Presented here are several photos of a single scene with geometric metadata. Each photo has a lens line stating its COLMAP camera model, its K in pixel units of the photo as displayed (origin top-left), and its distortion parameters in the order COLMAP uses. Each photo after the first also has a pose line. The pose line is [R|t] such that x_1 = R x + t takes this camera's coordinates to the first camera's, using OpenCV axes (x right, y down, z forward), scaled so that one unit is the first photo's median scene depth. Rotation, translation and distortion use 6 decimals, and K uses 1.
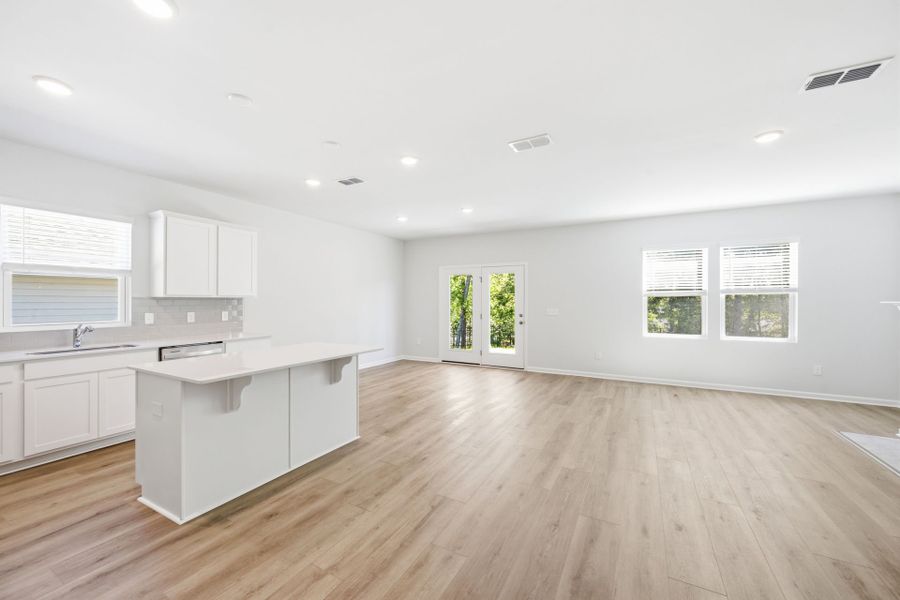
lens RADIAL K [[354.3, 0, 451.6], [0, 354.3, 298.2], [0, 0, 1]] dist [-0.001502, -0.000566]
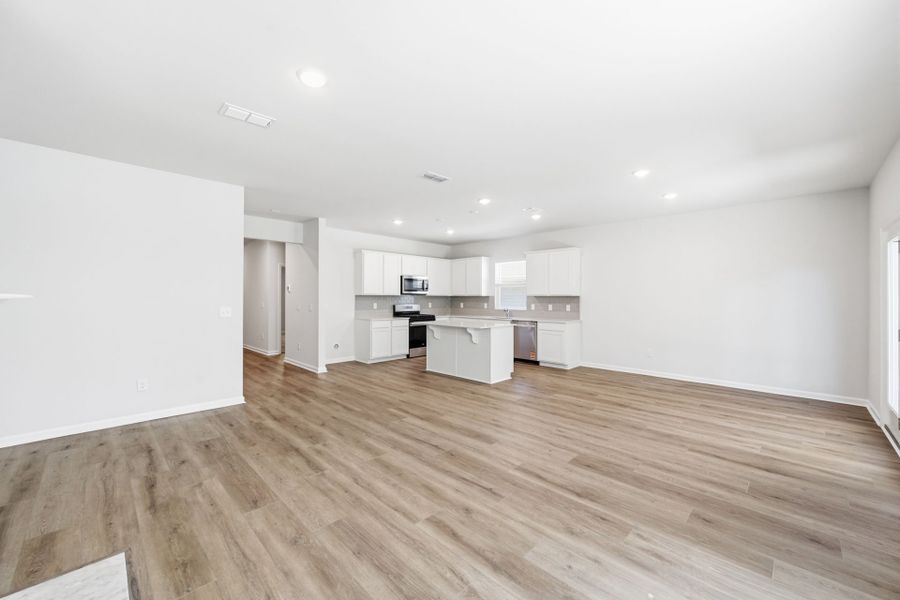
lens RADIAL K [[354.3, 0, 452.8], [0, 354.3, 295.6], [0, 0, 1]] dist [-0.001502, -0.000566]
pose [[-0.280441, -0.008952, -0.959830, 0.997495], [0.003148, 0.999943, -0.010245, 0.011552], [0.959866, -0.005894, -0.280396, 0.977306]]
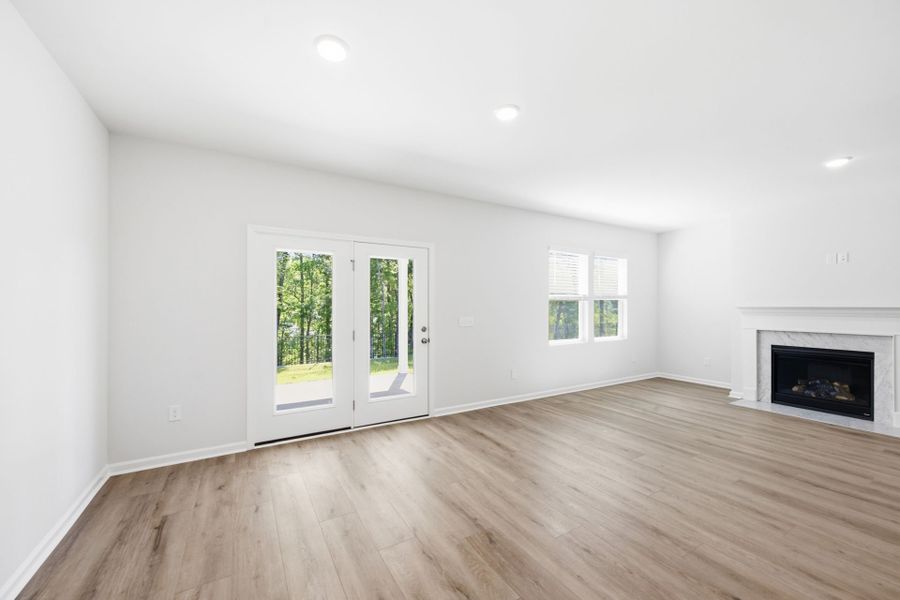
lens RADIAL K [[354.3, 0, 453.5], [0, 354.3, 305.3], [0, 0, 1]] dist [-0.001502, -0.000566]
pose [[0.514672, 0.002743, 0.857383, -0.464812], [-0.004315, 0.999991, -0.000610, 0.010050], [-0.857376, -0.003386, 0.514679, 0.959866]]
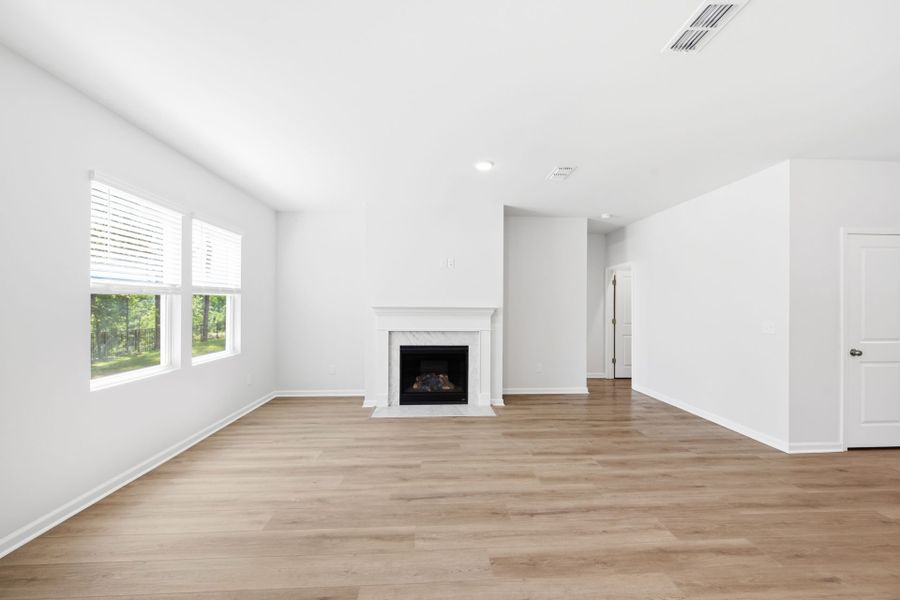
lens RADIAL K [[354.3, 0, 452.0], [0, 354.3, 305.8], [0, 0, 1]] dist [-0.001502, -0.000566]
pose [[-0.528802, -0.002529, 0.848742, -0.030995], [-0.012347, 0.999913, -0.004713, 0.009615], [-0.848656, -0.012971, -0.528787, 1.111350]]
